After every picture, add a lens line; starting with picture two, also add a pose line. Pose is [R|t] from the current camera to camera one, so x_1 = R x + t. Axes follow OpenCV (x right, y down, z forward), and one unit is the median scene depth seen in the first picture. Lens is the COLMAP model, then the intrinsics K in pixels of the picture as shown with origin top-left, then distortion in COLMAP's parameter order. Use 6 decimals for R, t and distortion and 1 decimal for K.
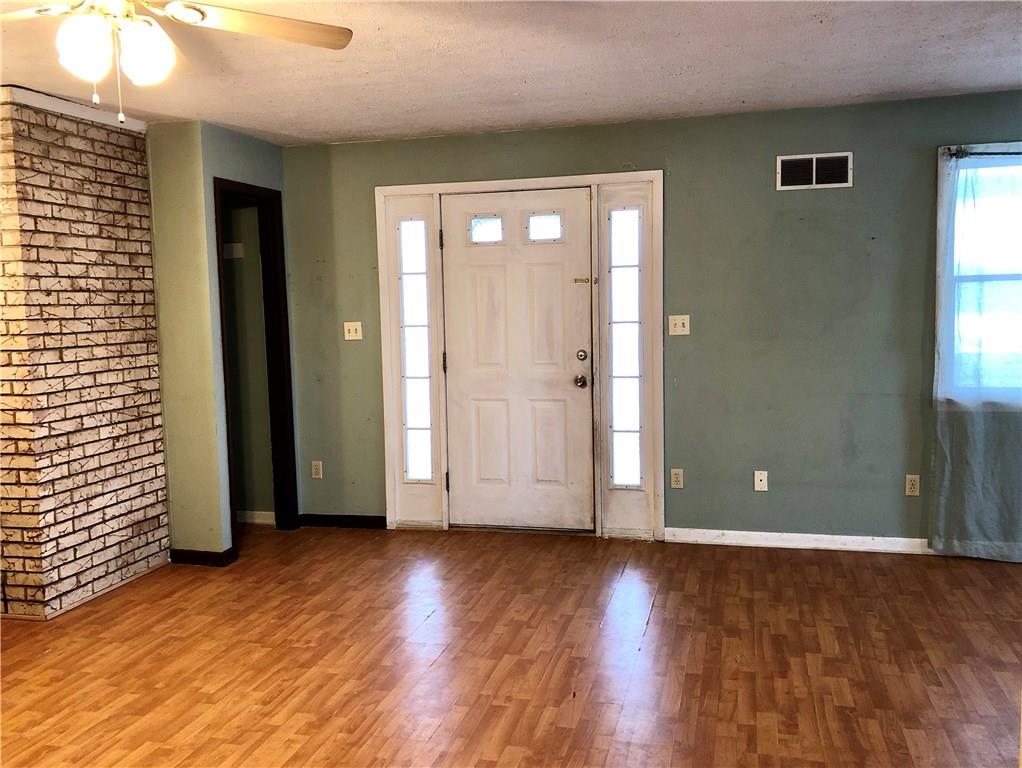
lens RADIAL K [[899.3, 0, 510.2], [0, 899.3, 389.5], [0, 0, 1]] dist [0.042491, 0.002225]
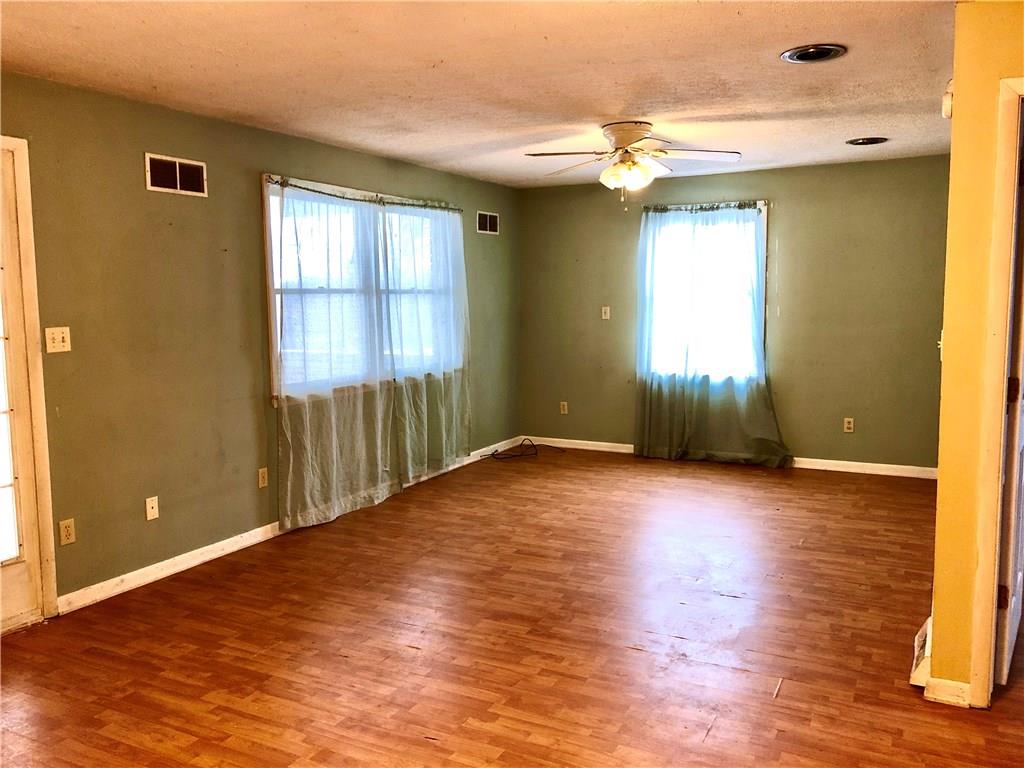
lens RADIAL K [[841.8, 0, 512.0], [0, 841.8, 378.0], [0, 0, 1]] dist [0.004240, 0.007769]
pose [[0.223540, -0.079373, 0.971458, -0.475572], [0.099507, 0.993330, 0.058262, -0.043947], [-0.969602, 0.083643, 0.229947, 0.467459]]
